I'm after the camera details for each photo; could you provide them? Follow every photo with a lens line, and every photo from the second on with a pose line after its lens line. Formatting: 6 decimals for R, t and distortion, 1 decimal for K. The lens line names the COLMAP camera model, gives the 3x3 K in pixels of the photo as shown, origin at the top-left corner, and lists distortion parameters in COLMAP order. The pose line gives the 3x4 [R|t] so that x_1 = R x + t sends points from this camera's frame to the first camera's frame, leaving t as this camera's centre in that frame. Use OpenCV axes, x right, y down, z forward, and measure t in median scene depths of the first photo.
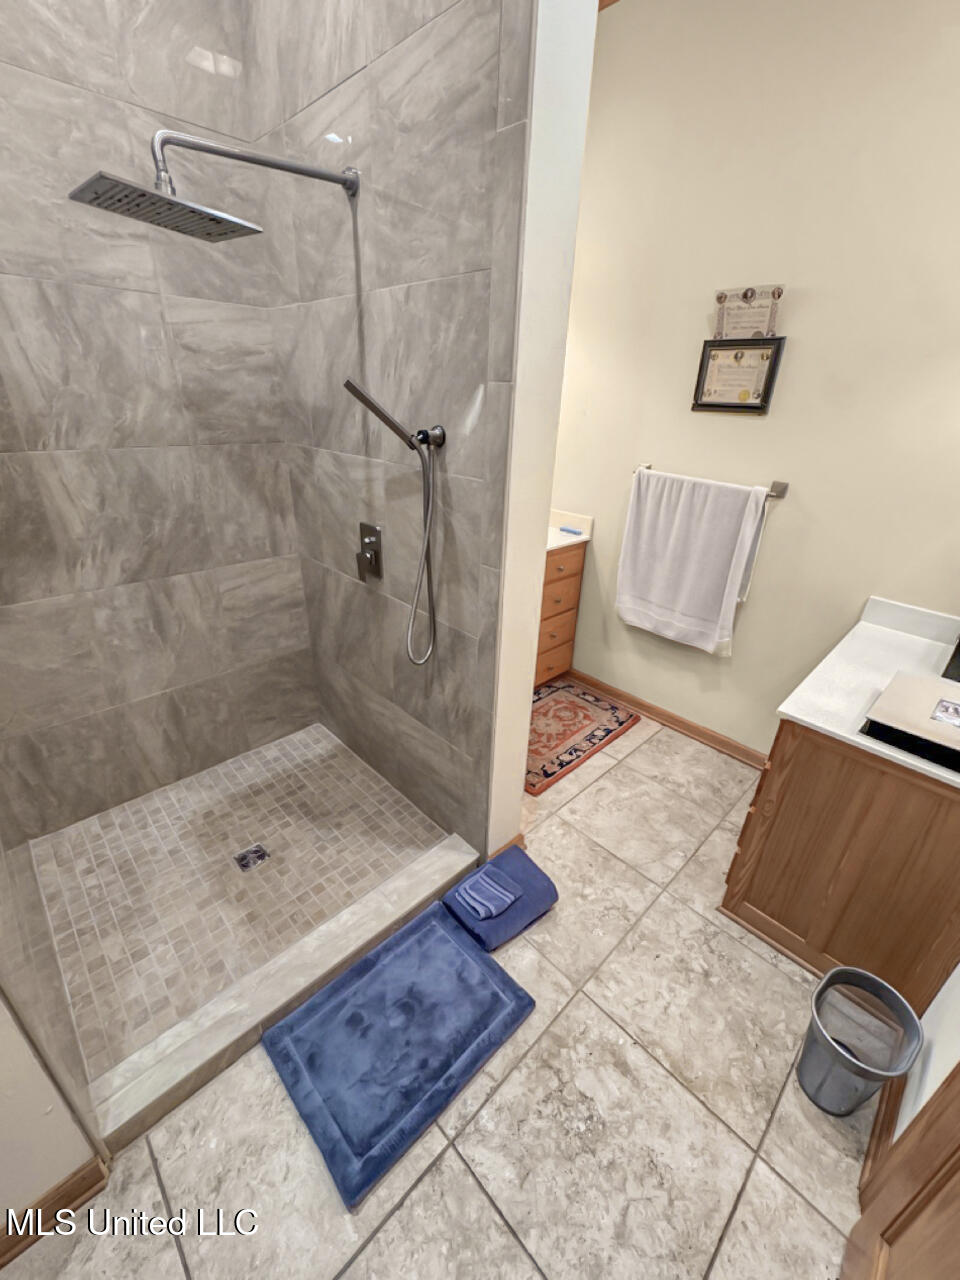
lens RADIAL K [[517.6, 0, 480.7], [0, 517.6, 640.4], [0, 0, 1]] dist [-0.006676, 0.000553]
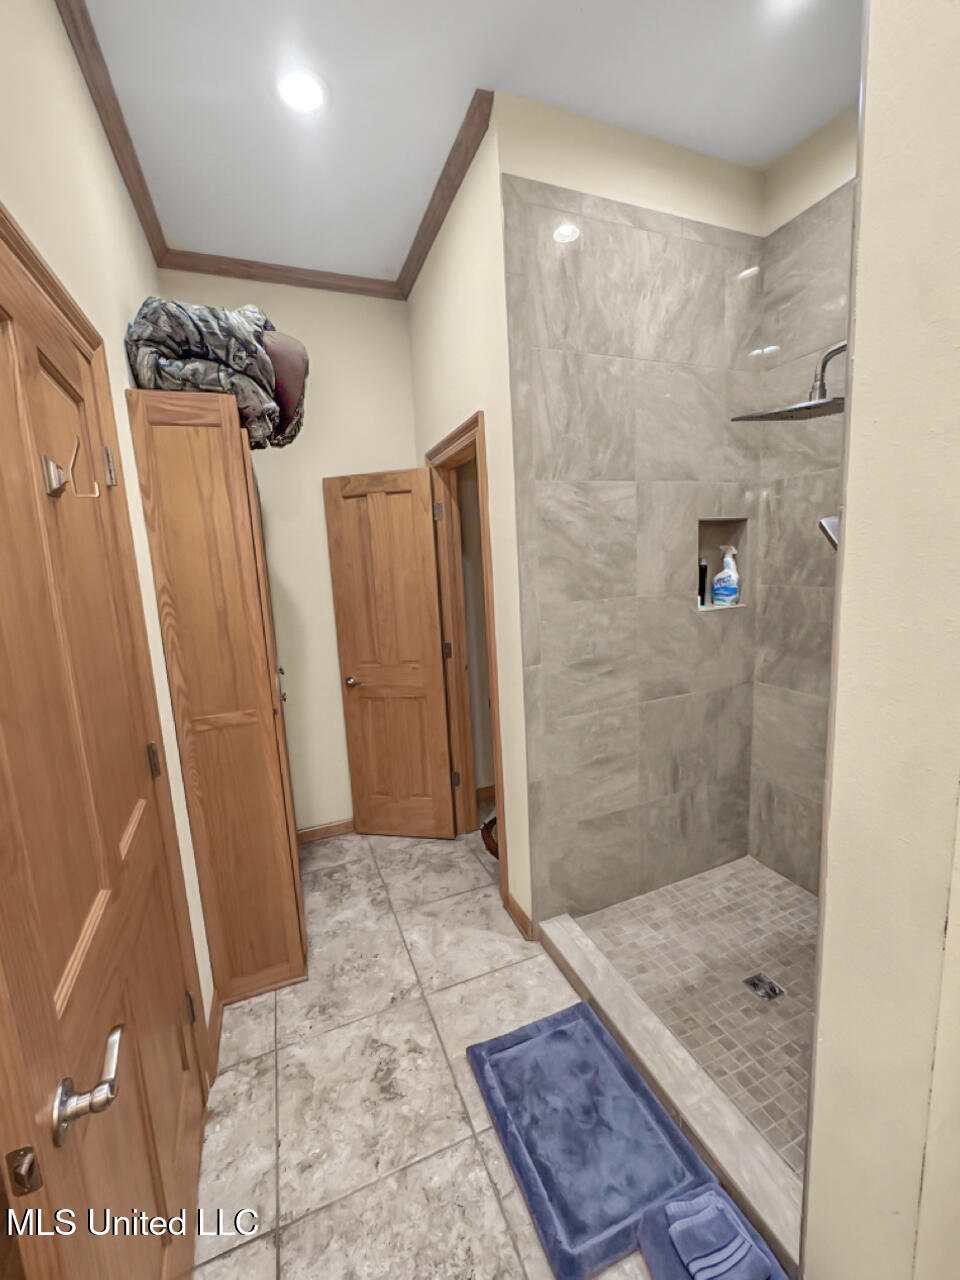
lens RADIAL K [[517.6, 0, 480.6], [0, 517.6, 637.1], [0, 0, 1]] dist [-0.006676, 0.000553]
pose [[-0.379363, 0.123557, -0.916961, 0.486902], [-0.363340, 0.891538, 0.270452, -0.200450], [0.850922, 0.435768, -0.293323, 0.479370]]
